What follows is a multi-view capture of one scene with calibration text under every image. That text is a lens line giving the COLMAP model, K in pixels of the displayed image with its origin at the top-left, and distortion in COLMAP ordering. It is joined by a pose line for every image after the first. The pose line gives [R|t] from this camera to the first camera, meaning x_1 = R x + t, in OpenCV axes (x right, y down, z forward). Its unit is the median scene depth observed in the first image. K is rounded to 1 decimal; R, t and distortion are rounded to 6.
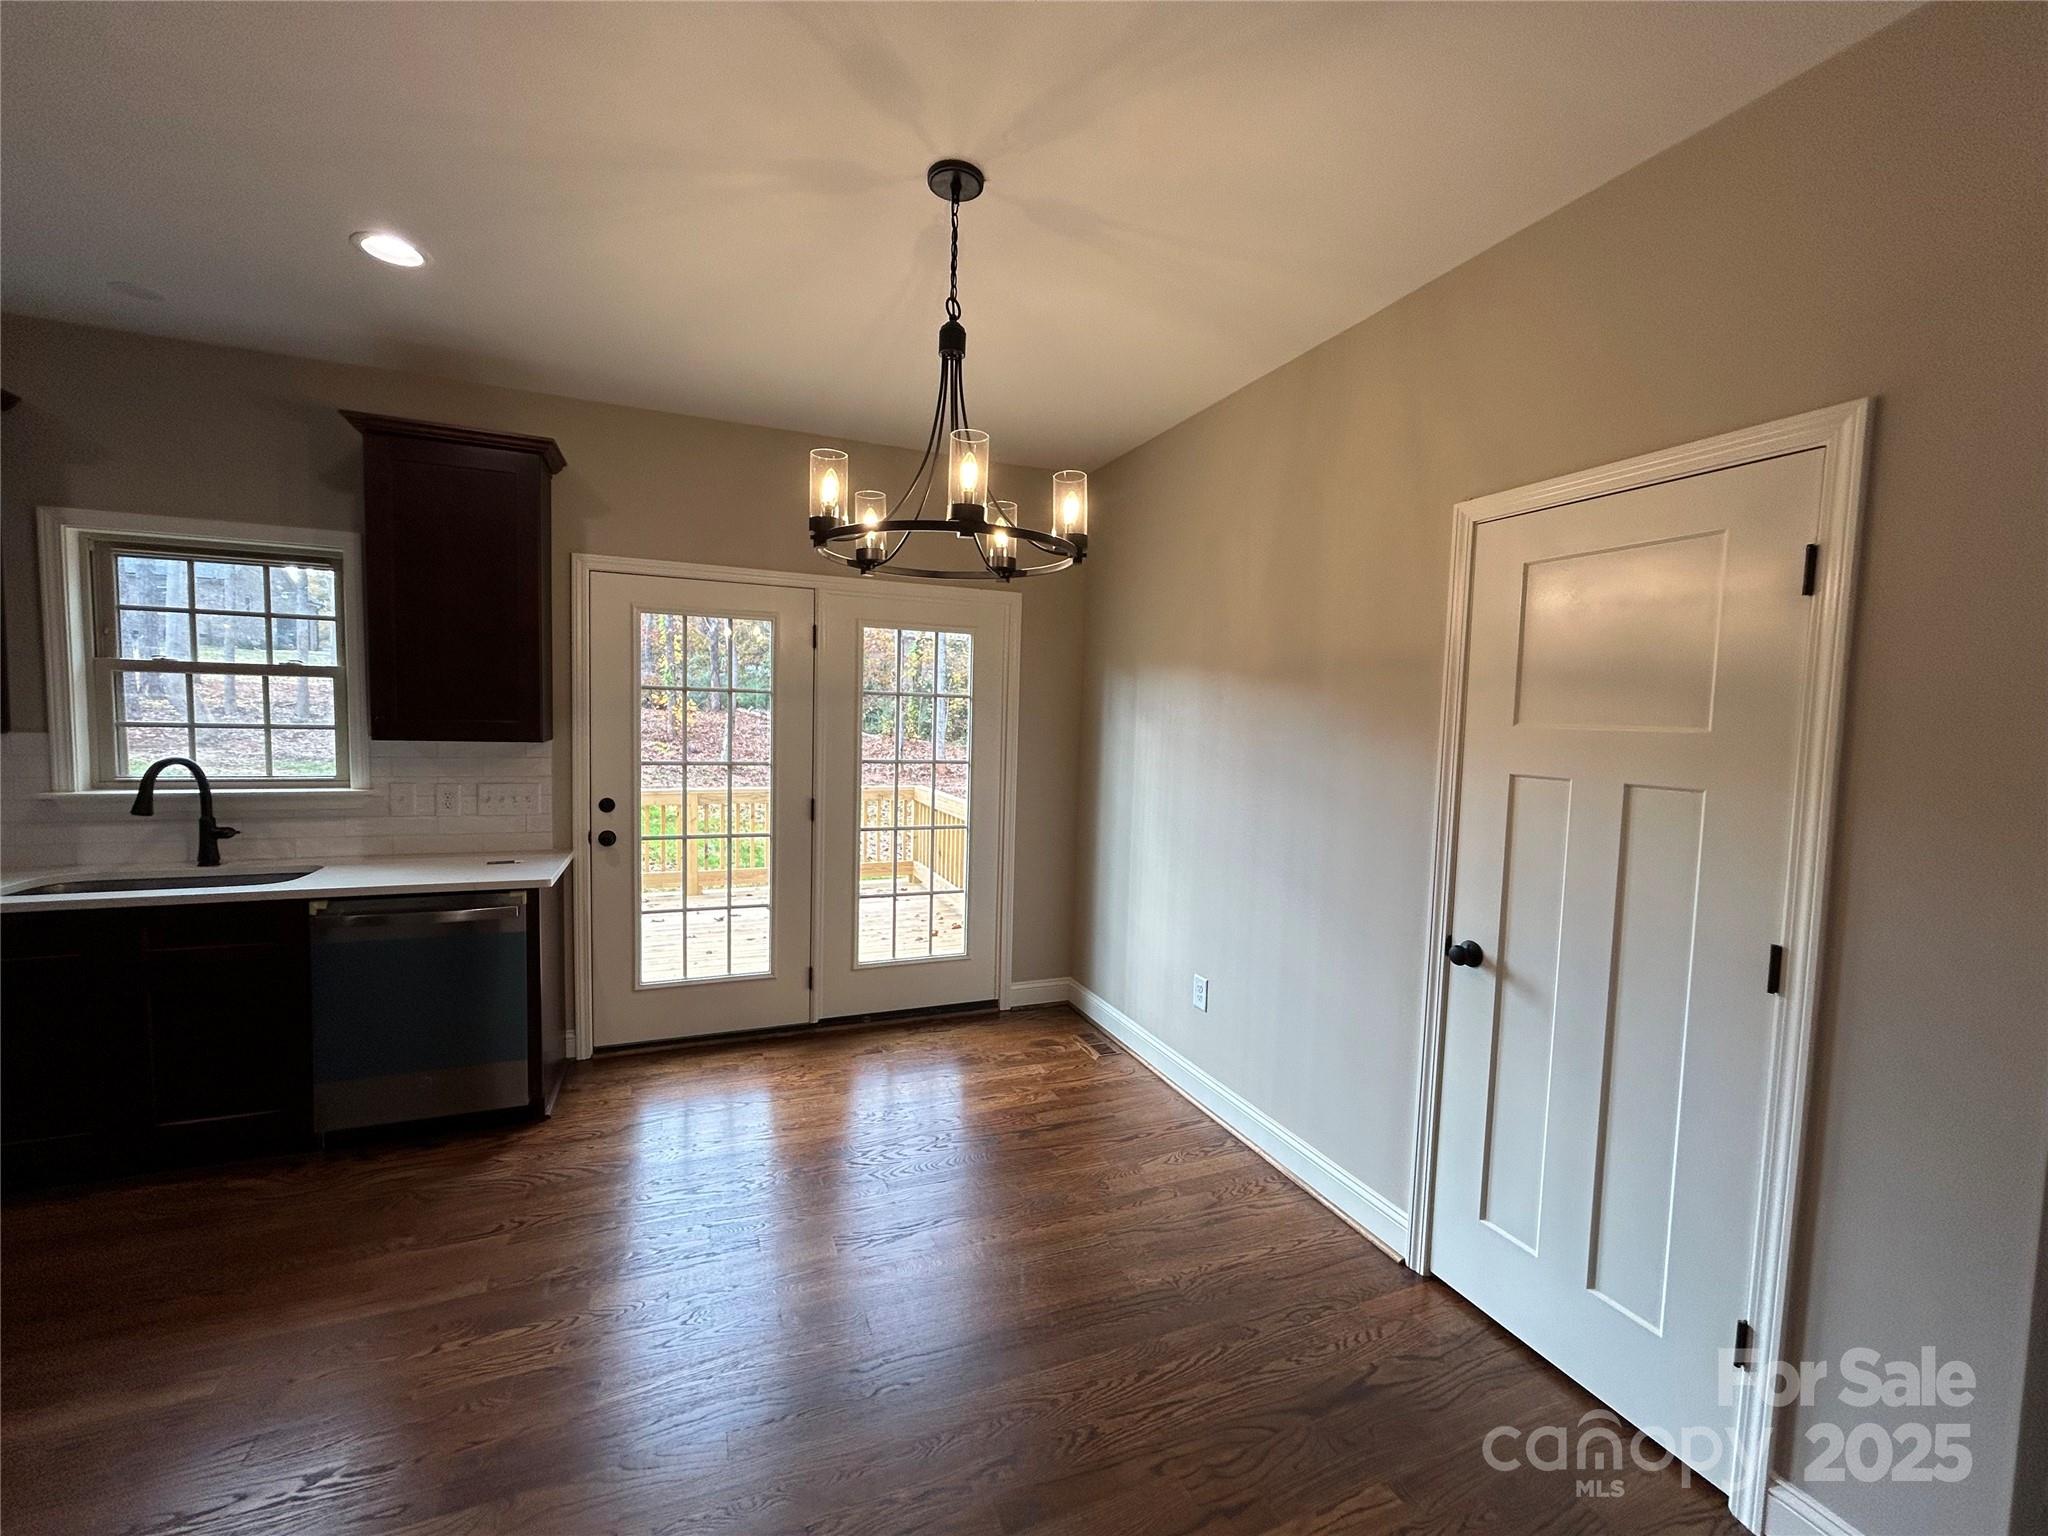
lens RADIAL K [[834.0, 0, 1024.0], [0, 834.0, 768.0], [0, 0, 1]] dist [-0.000445, -0.000056]
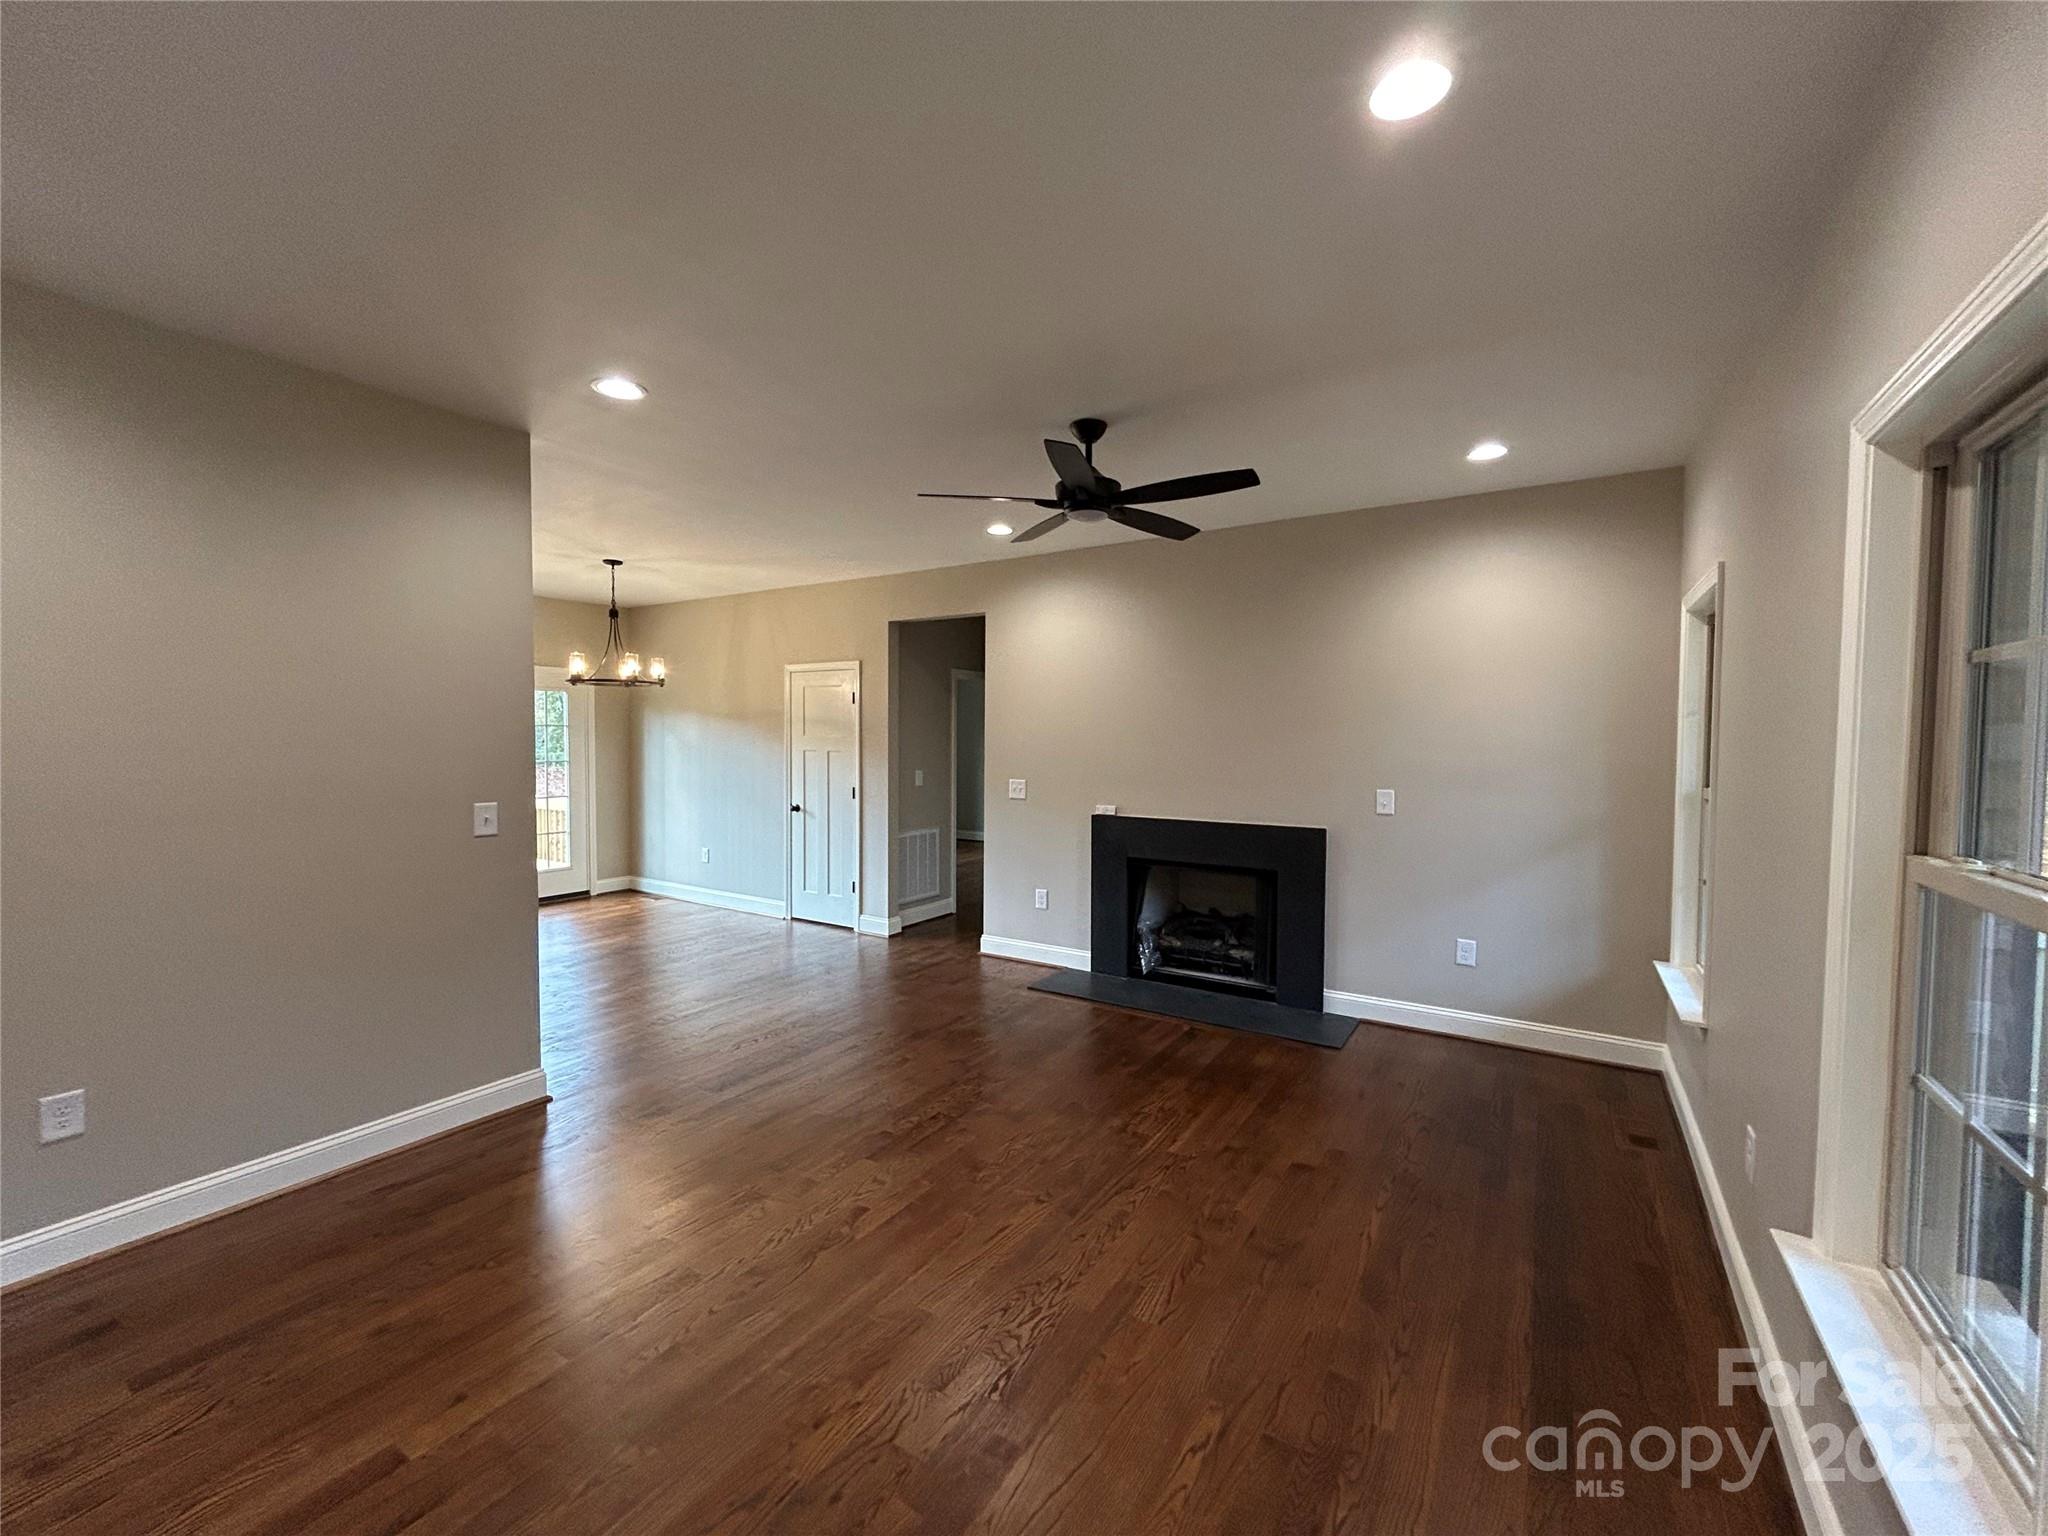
lens RADIAL K [[834.0, 0, 1024.0], [0, 834.0, 768.0], [0, 0, 1]] dist [-0.000445, -0.000056]
pose [[0.823147, -0.042771, 0.566215, -0.472504], [0.052548, 0.998618, -0.000959, 0.106816], [-0.565391, 0.030543, 0.824257, -1.848835]]
